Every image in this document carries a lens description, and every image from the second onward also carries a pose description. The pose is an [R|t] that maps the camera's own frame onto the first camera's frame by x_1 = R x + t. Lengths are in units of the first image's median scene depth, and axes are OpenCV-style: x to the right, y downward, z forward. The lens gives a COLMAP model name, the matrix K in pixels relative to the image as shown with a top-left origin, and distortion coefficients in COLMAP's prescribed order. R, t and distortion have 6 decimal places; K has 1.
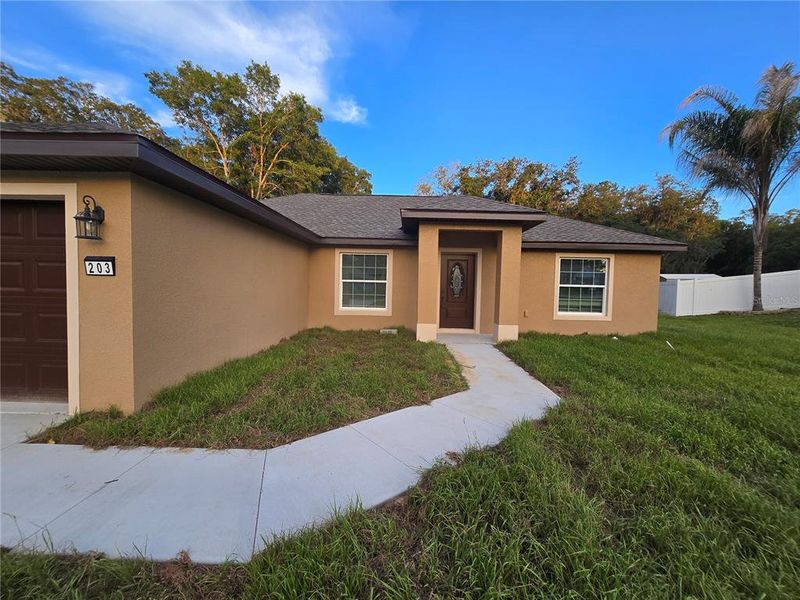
lens RADIAL K [[330.5, 0, 402.5], [0, 330.5, 296.7], [0, 0, 1]] dist [-0.009531, 0.002515]
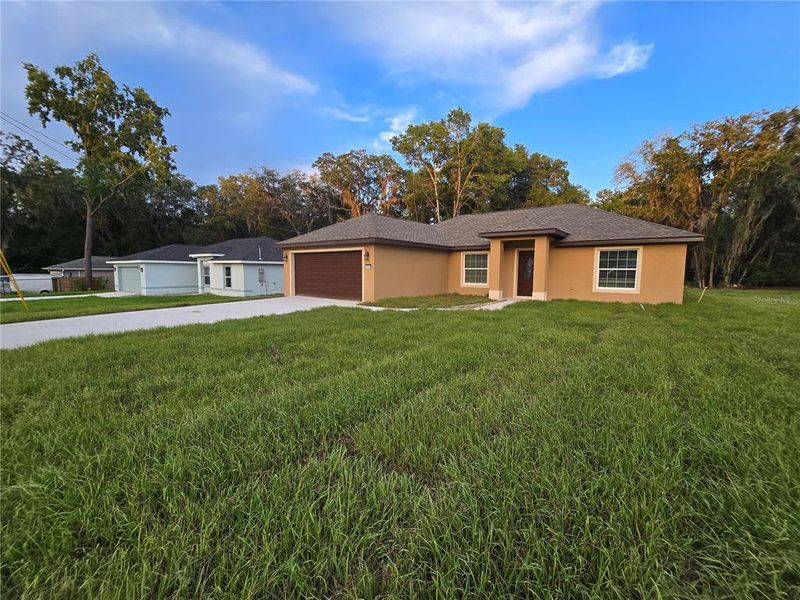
lens RADIAL K [[330.5, 0, 399.9], [0, 330.5, 300.7], [0, 0, 1]] dist [-0.009531, 0.002515]
pose [[0.795999, 0.038676, -0.604061, 0.239367], [-0.009629, 0.998639, 0.051252, 0.014407], [0.605221, -0.034980, 0.795289, -0.258939]]
